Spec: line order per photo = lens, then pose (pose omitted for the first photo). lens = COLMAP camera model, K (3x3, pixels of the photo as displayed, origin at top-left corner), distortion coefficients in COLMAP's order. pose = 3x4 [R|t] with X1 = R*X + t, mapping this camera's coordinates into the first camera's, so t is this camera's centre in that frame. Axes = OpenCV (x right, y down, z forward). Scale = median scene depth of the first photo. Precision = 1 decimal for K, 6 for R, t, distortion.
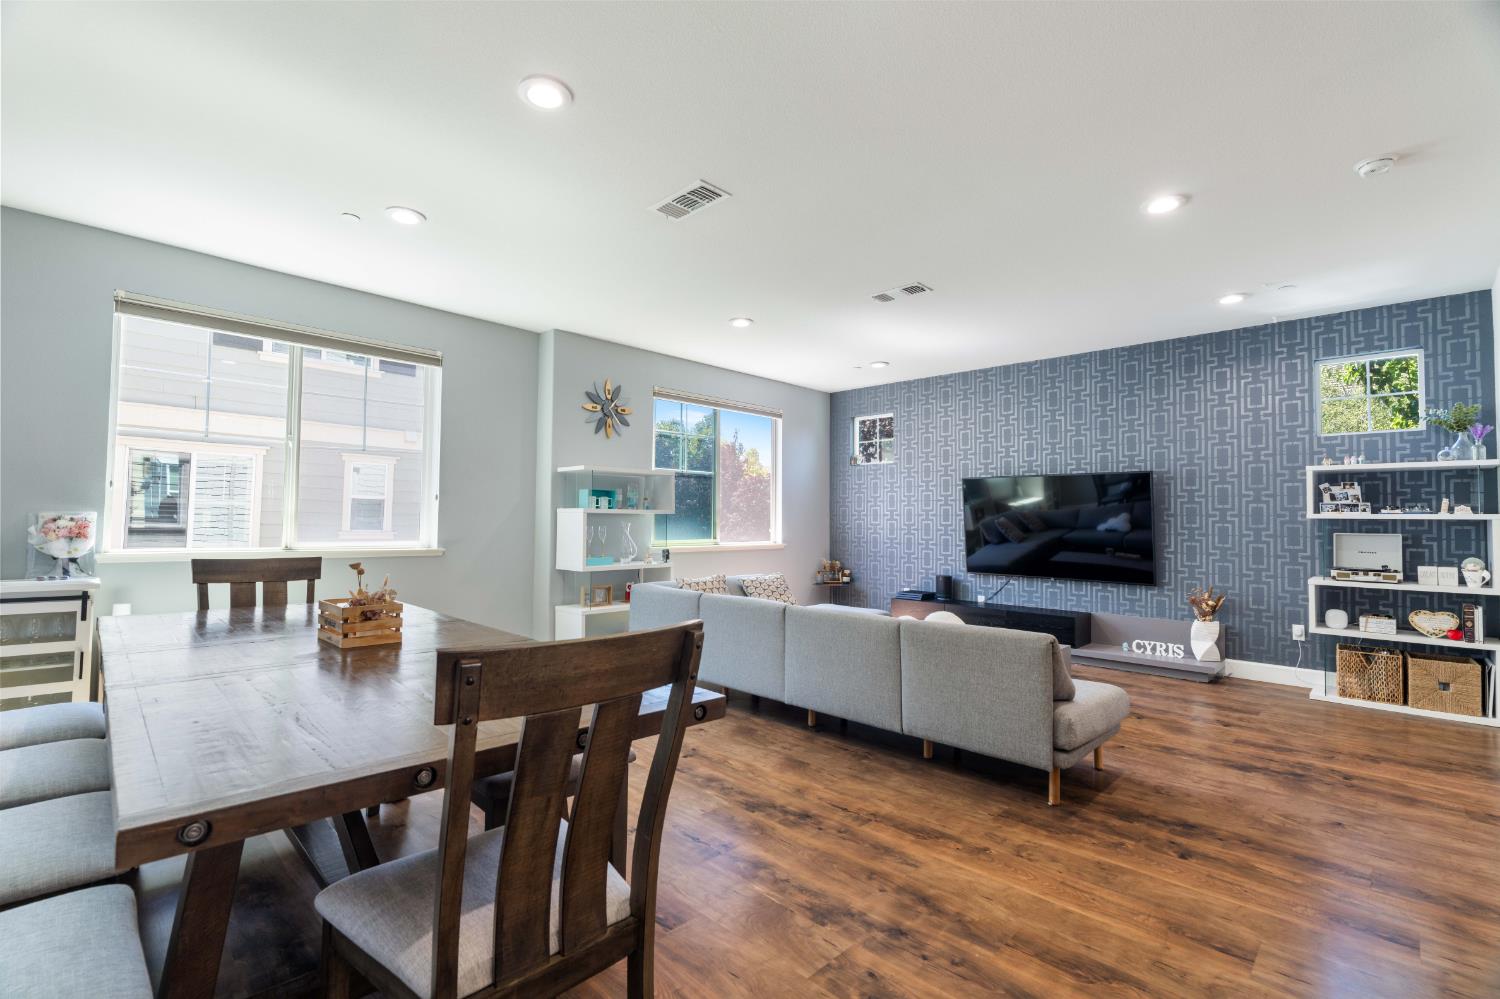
lens RADIAL K [[688.8, 0, 740.1], [0, 688.8, 498.5], [0, 0, 1]] dist [-0.007523, 0.003679]
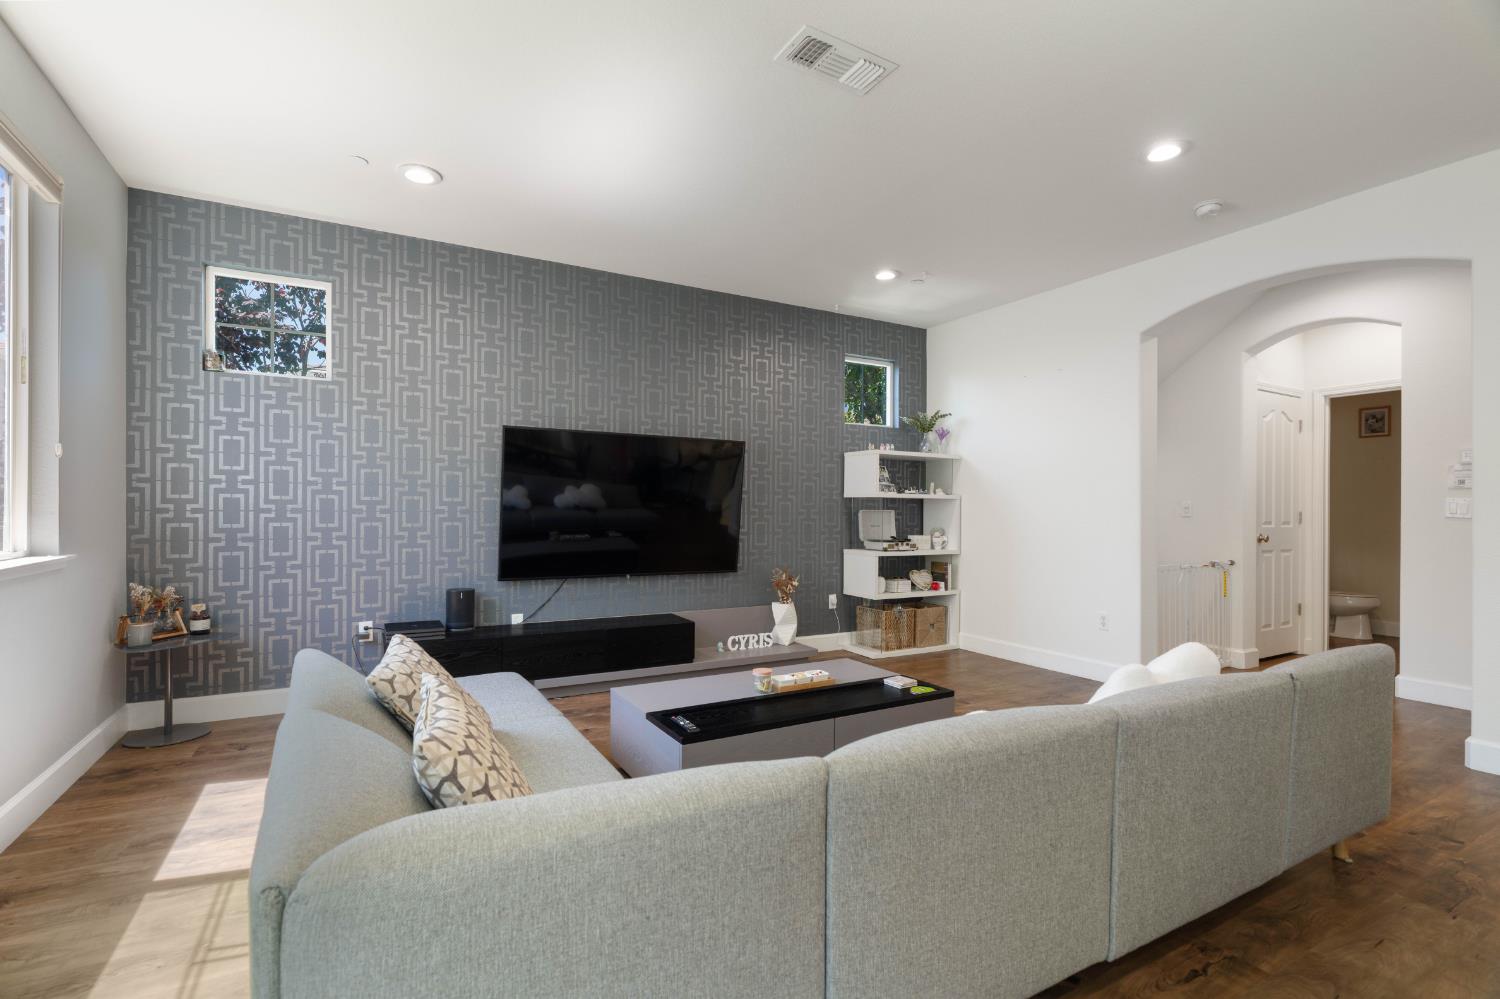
lens RADIAL K [[688.8, 0, 758.9], [0, 688.8, 505.3], [0, 0, 1]] dist [-0.007523, 0.003679]
pose [[0.264593, -0.003915, 0.964352, -0.247170], [-0.037604, 0.999189, 0.014374, 0.028252], [-0.963627, -0.040067, 0.264232, 0.752889]]
